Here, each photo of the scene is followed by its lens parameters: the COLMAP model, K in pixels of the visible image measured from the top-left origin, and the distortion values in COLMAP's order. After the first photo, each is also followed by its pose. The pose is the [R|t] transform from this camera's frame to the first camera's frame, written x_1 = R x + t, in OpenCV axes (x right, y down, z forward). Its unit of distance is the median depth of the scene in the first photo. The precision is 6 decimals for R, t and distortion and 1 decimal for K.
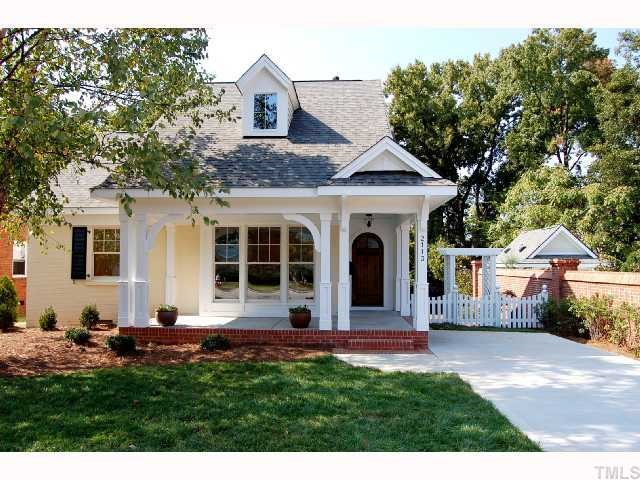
lens RADIAL K [[508.1, 0, 320.5], [0, 508.1, 238.1], [0, 0, 1]] dist [-0.073915, 0.001996]
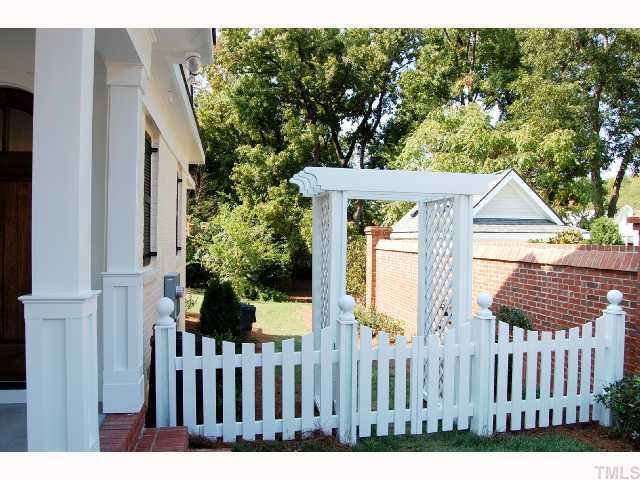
lens RADIAL K [[508.1, 0, 319.9], [0, 508.1, 239.2], [0, 0, 1]] dist [-0.073915, 0.001996]
pose [[0.973032, 0.003979, 0.230637, 0.060672], [-0.017384, 0.998273, 0.056121, 0.014797], [-0.230016, -0.058617, 0.971420, 0.238131]]
